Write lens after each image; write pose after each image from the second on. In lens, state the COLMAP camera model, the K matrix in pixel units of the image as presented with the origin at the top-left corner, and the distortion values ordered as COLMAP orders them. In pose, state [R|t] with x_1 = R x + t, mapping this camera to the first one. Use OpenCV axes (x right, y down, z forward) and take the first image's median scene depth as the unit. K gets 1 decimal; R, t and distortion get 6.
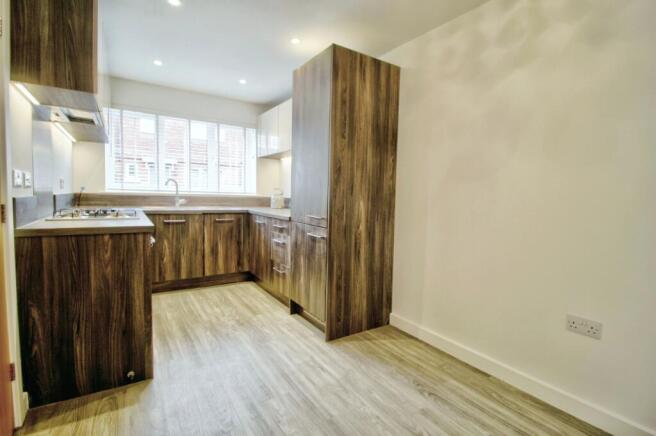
lens RADIAL K [[306.9, 0, 331.9], [0, 306.9, 215.2], [0, 0, 1]] dist [-0.022886, -0.004466]
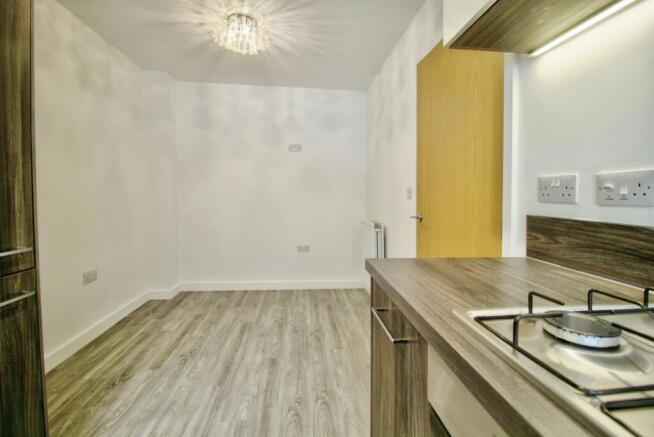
lens RADIAL K [[305.9, 0, 331.8], [0, 305.9, 218.4], [0, 0, 1]] dist [-0.022886, -0.004466]
pose [[-0.883279, -0.078054, 0.462305, -0.574064], [-0.008823, 0.988638, 0.150060, -0.093767], [-0.468764, 0.128466, -0.873932, 1.128279]]
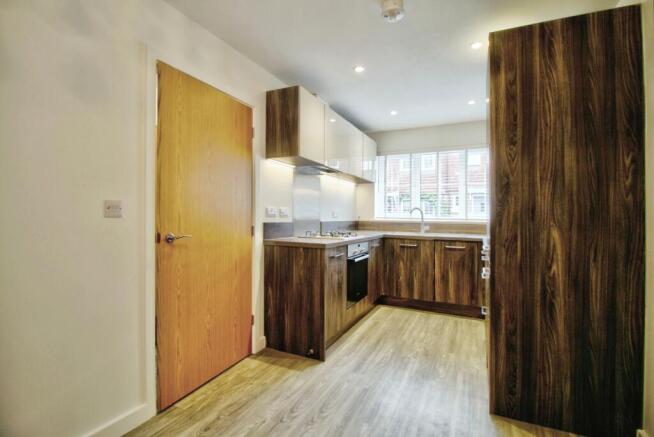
lens RADIAL K [[305.9, 0, 328.5], [0, 305.9, 217.9], [0, 0, 1]] dist [-0.022886, -0.004466]
pose [[0.501862, -0.016407, -0.864792, 0.431077], [-0.057870, 0.996943, -0.052498, -0.007217], [0.863009, 0.076392, 0.499379, 0.244090]]
